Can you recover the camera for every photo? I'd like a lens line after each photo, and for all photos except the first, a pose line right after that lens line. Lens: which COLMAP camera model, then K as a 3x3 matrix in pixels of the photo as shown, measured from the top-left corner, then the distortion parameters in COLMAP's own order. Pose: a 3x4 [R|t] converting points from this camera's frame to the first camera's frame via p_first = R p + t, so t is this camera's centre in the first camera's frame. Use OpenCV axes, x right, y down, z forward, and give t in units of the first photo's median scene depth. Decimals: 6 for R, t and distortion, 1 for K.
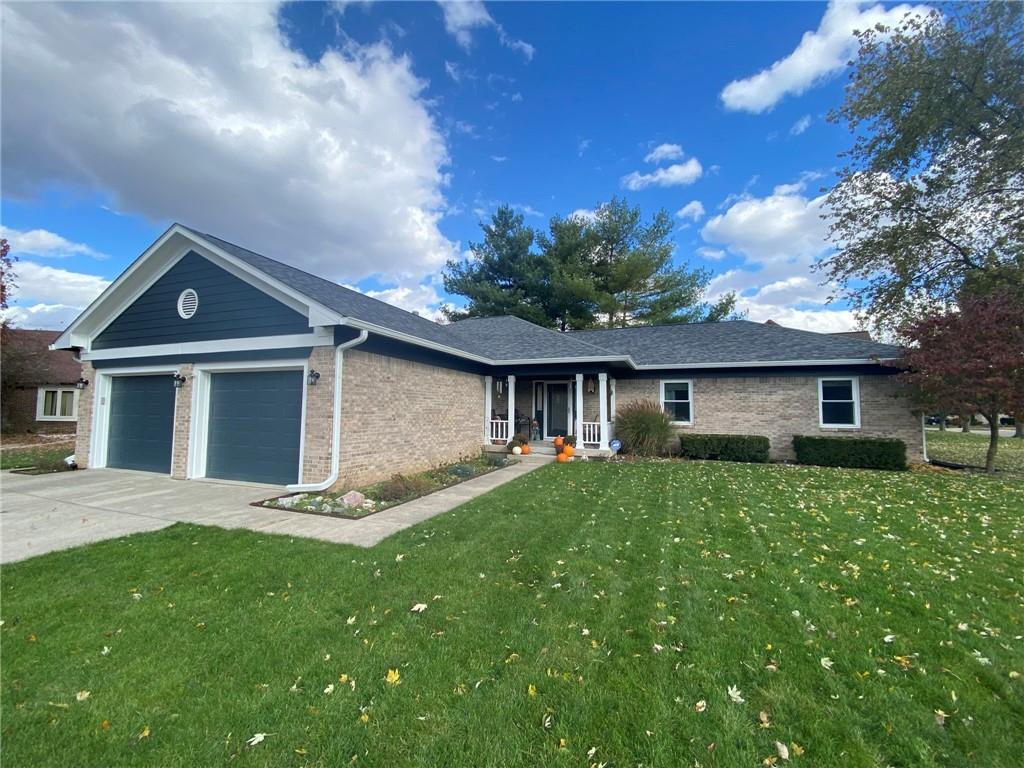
lens RADIAL K [[417.8, 0, 514.2], [0, 417.8, 385.8], [0, 0, 1]] dist [0.010533, -0.001859]
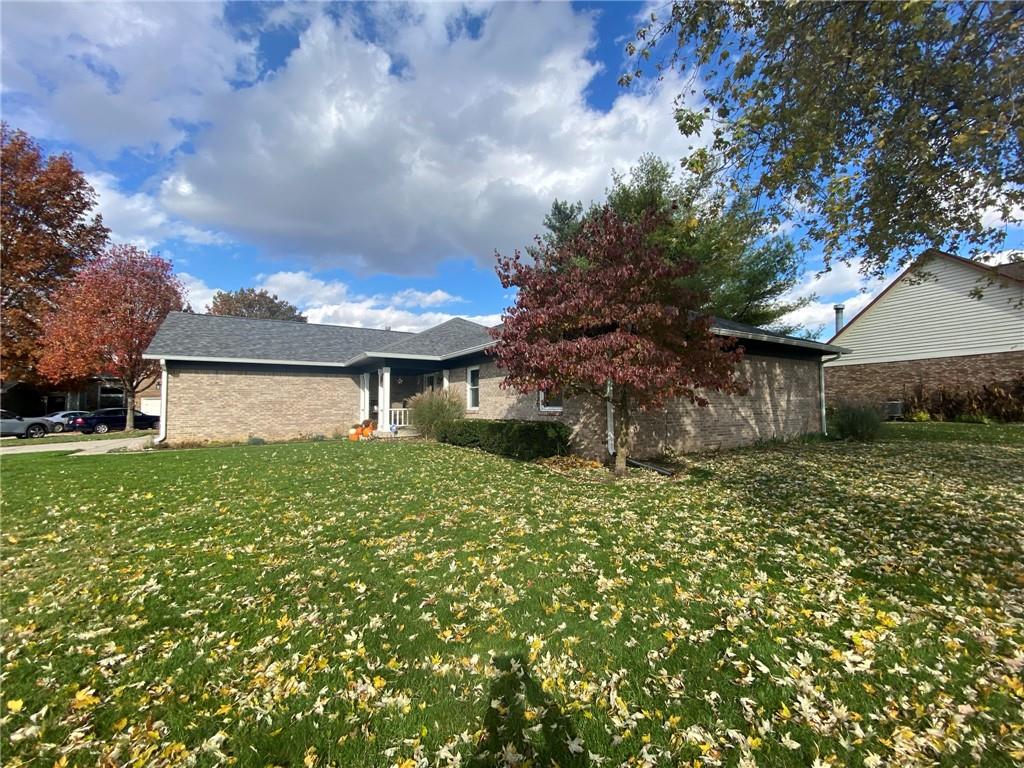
lens RADIAL K [[417.8, 0, 516.6], [0, 417.8, 378.6], [0, 0, 1]] dist [0.010533, -0.001859]
pose [[0.773053, -0.061068, -0.631395, 1.215643], [0.052401, 0.998101, -0.032379, 0.058342], [0.632174, -0.008055, 0.774785, 0.322315]]
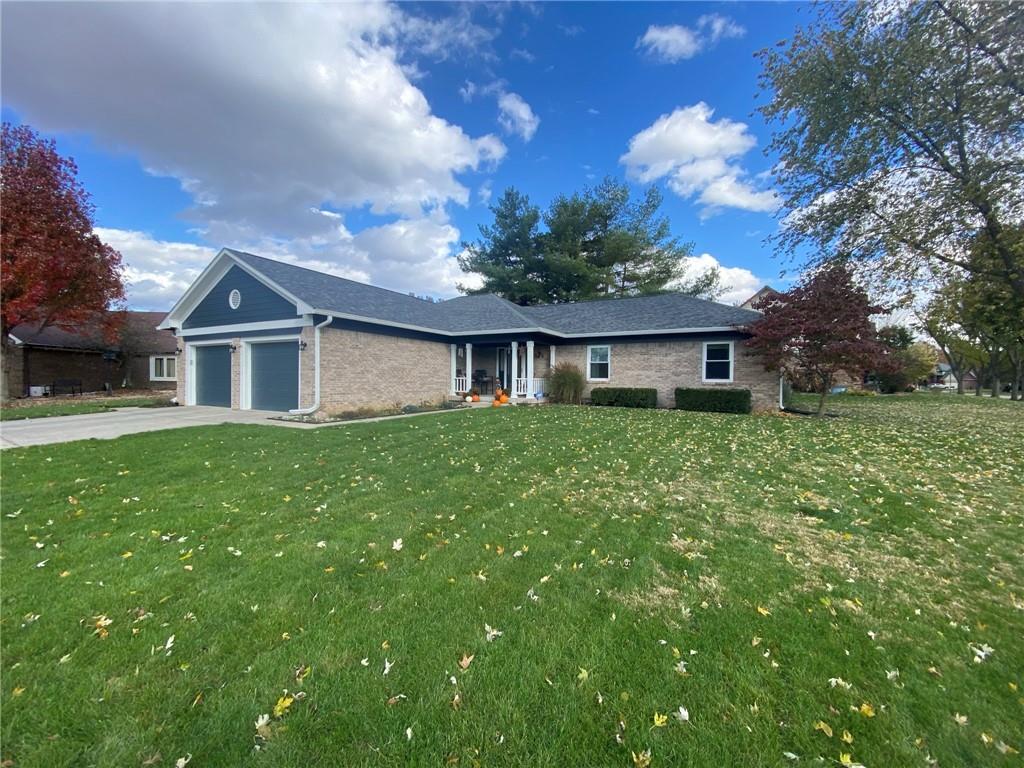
lens RADIAL K [[417.8, 0, 515.4], [0, 417.8, 383.4], [0, 0, 1]] dist [0.010533, -0.001859]
pose [[0.992010, 0.001054, -0.126155, 0.327445], [0.007674, 0.997609, 0.068676, 0.012712], [0.125926, -0.069096, 0.989630, -0.312213]]
